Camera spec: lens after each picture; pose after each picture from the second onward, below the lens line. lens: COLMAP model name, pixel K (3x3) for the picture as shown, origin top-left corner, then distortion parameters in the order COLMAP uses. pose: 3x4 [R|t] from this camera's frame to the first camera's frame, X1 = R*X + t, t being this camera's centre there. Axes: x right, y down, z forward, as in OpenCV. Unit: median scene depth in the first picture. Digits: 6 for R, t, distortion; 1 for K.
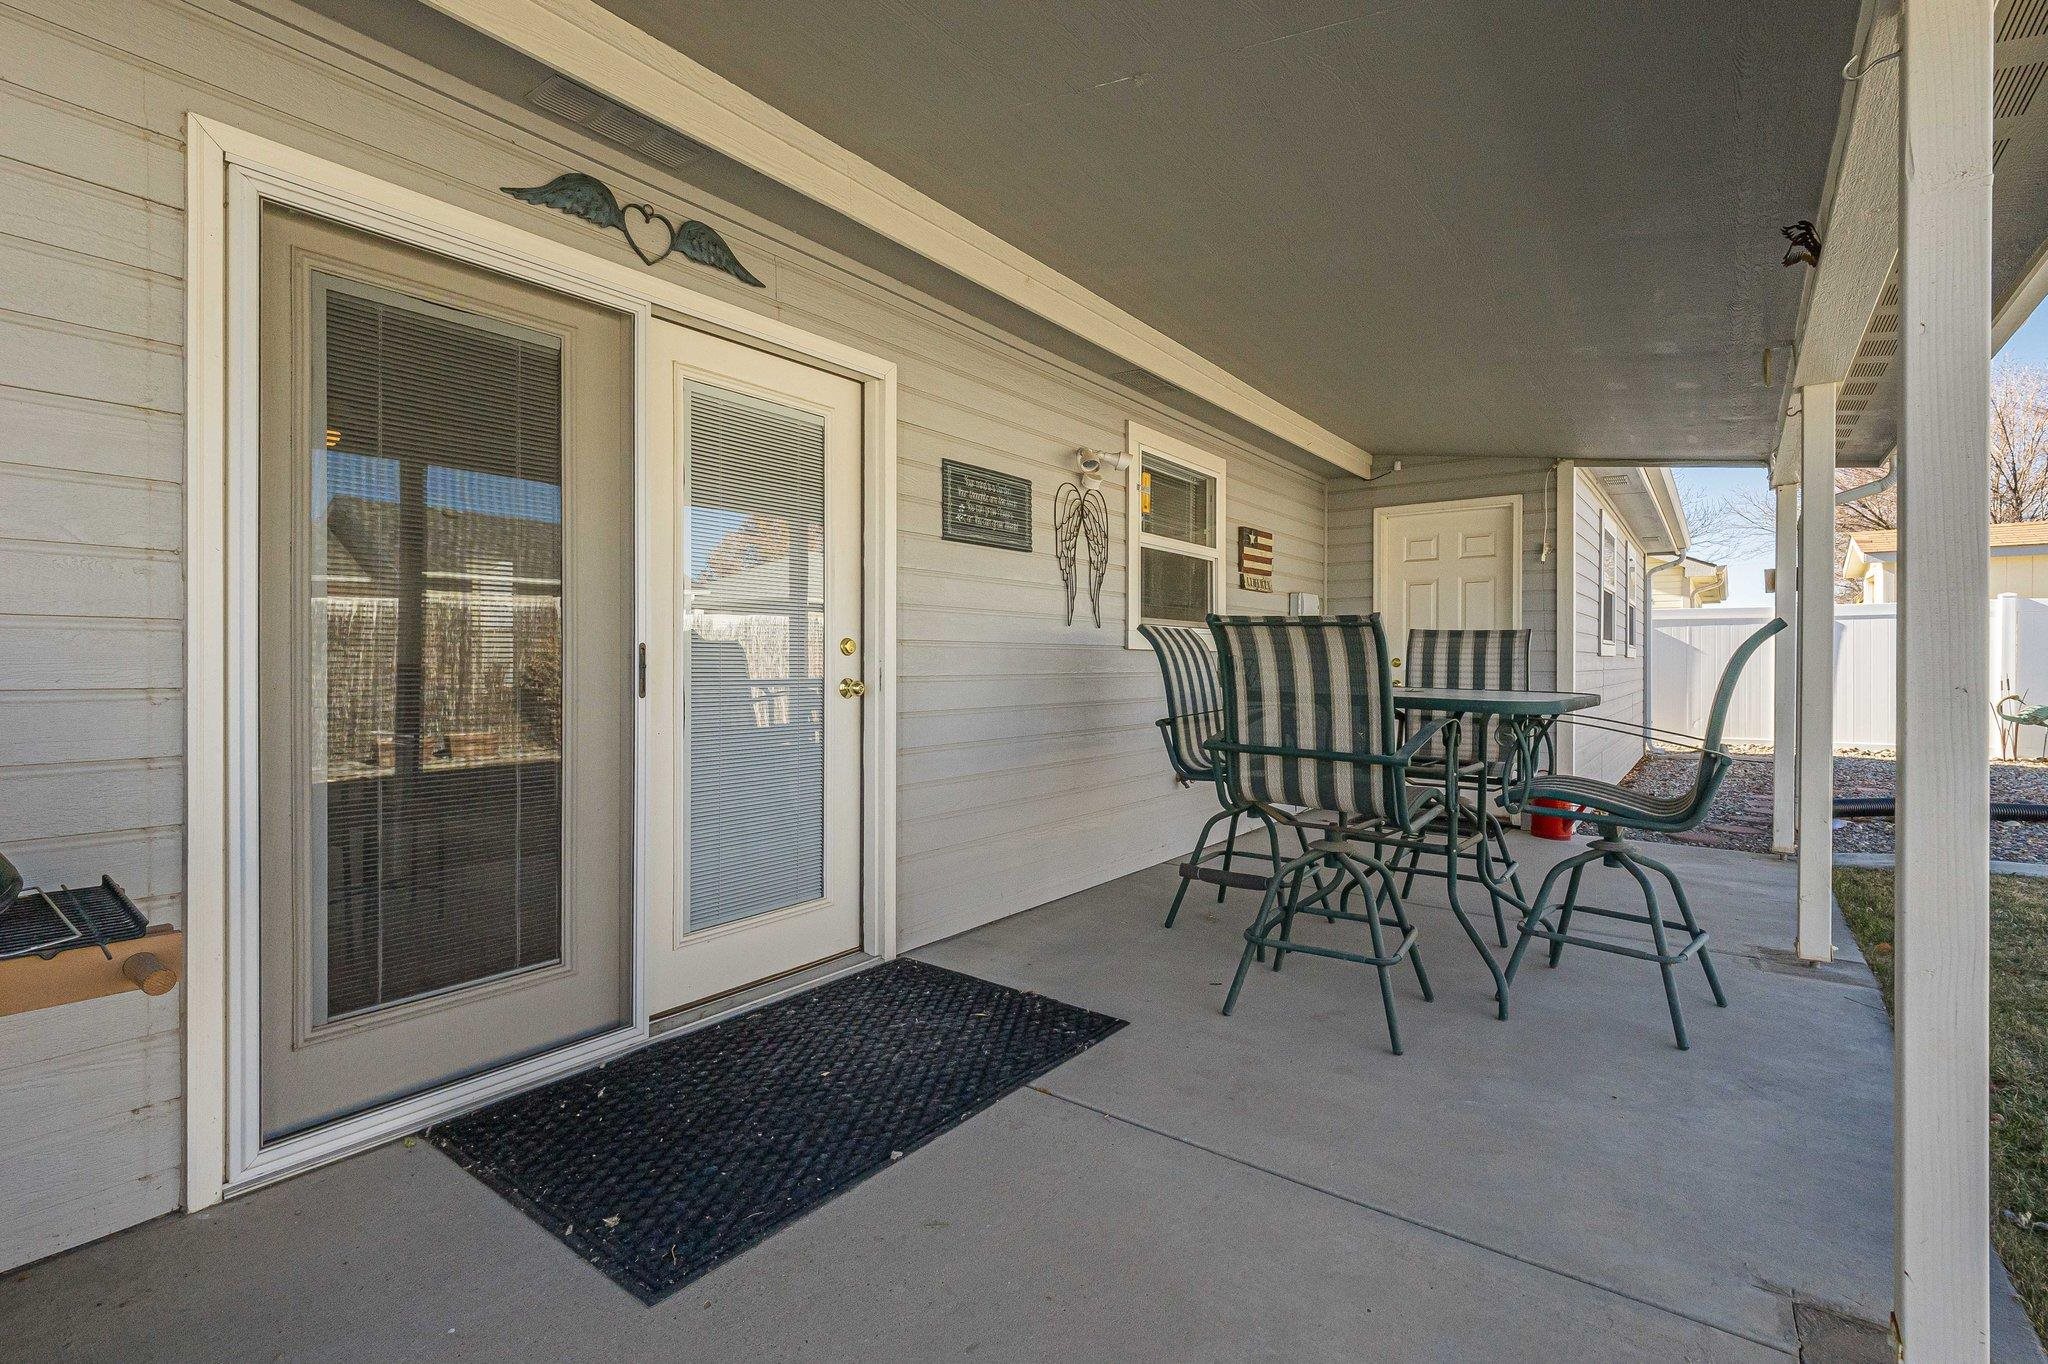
lens RADIAL K [[940.4, 0, 1017.9], [0, 940.4, 658.6], [0, 0, 1]] dist [0.016121, -0.000150]
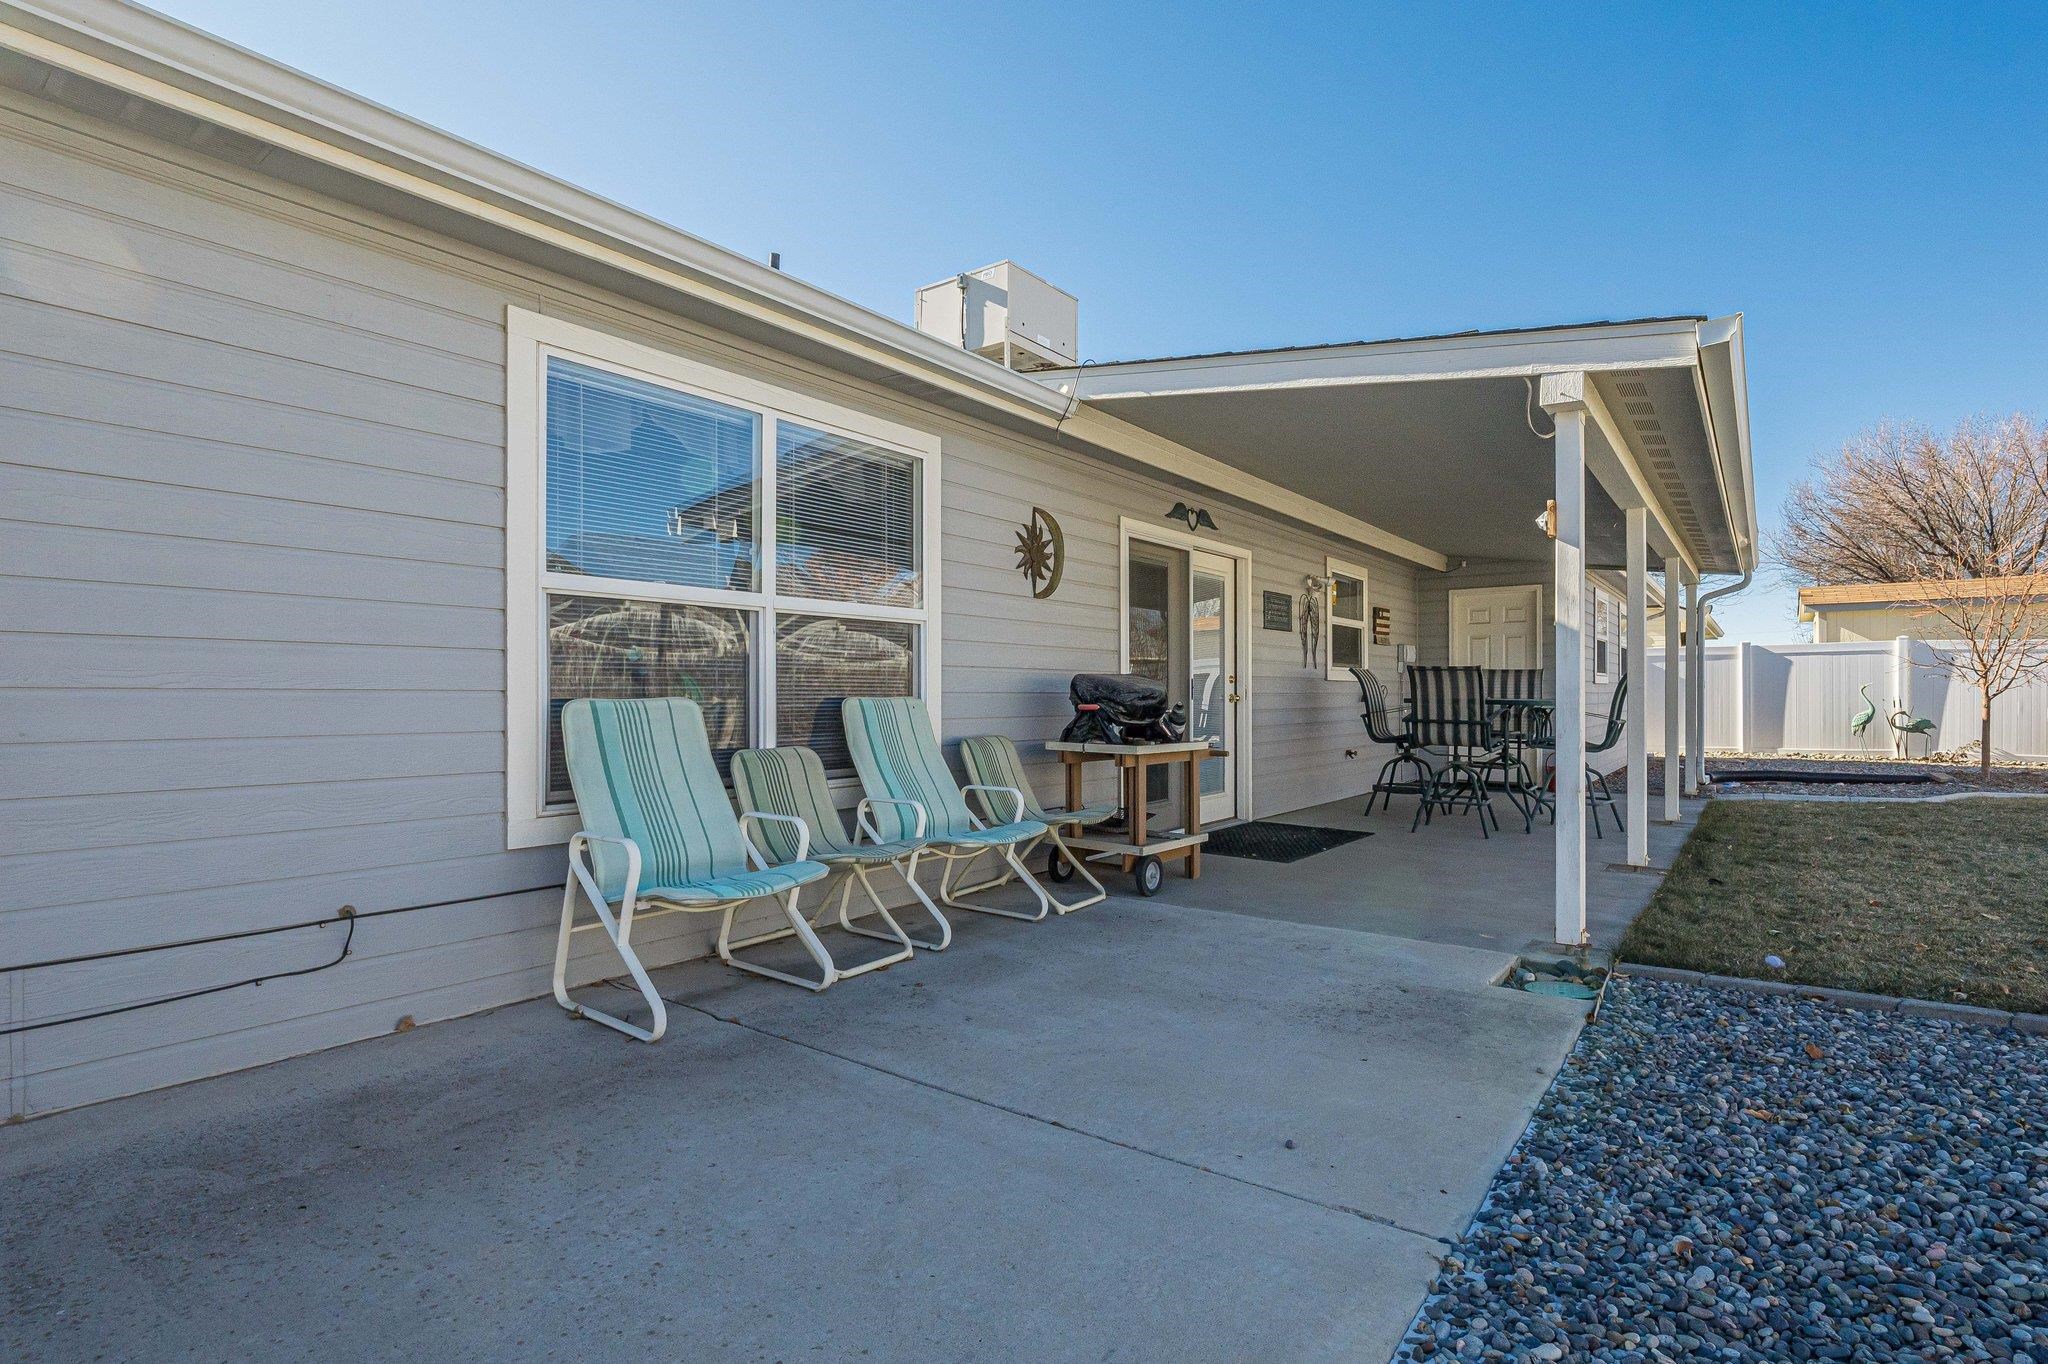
lens RADIAL K [[1000.2, 0, 1024.0], [0, 1000.2, 682.0], [0, 0, 1]] dist [-0.003827, -0.001487]
pose [[0.999980, -0.006162, -0.001068, -0.502711], [0.006149, 0.999912, -0.011774, 0.013611], [0.001141, 0.011767, 0.999930, -1.014736]]
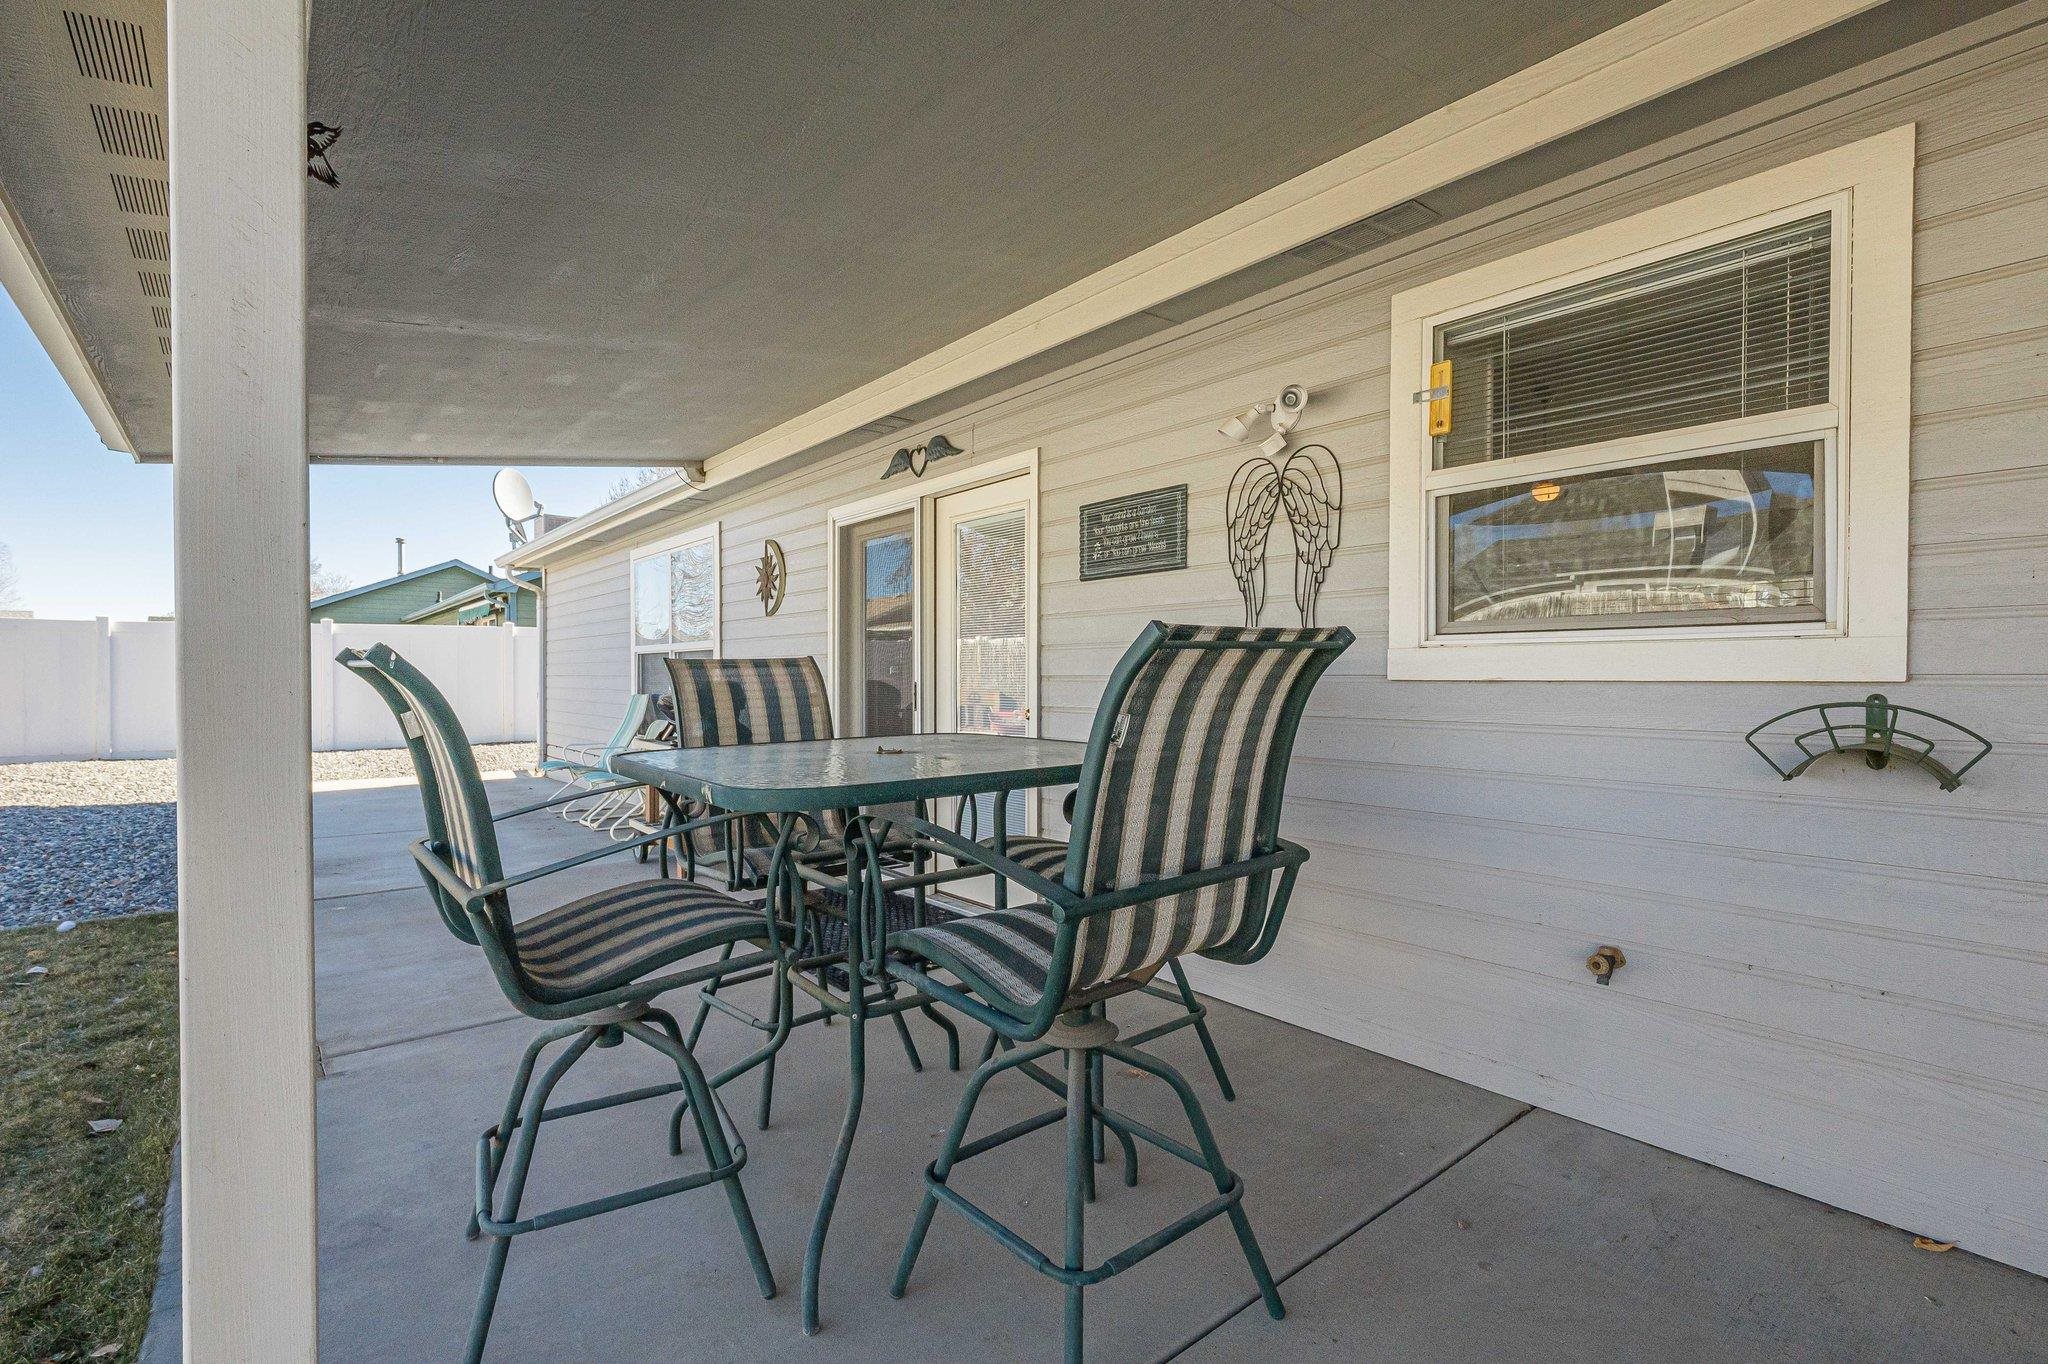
lens RADIAL K [[940.4, 0, 1017.9], [0, 940.4, 658.6], [0, 0, 1]] dist [0.016121, -0.000150]
pose [[-0.239969, -0.015779, -0.970652, 0.797754], [0.008837, 0.999791, -0.018438, -0.015530], [0.970740, -0.013003, -0.239779, 0.964873]]
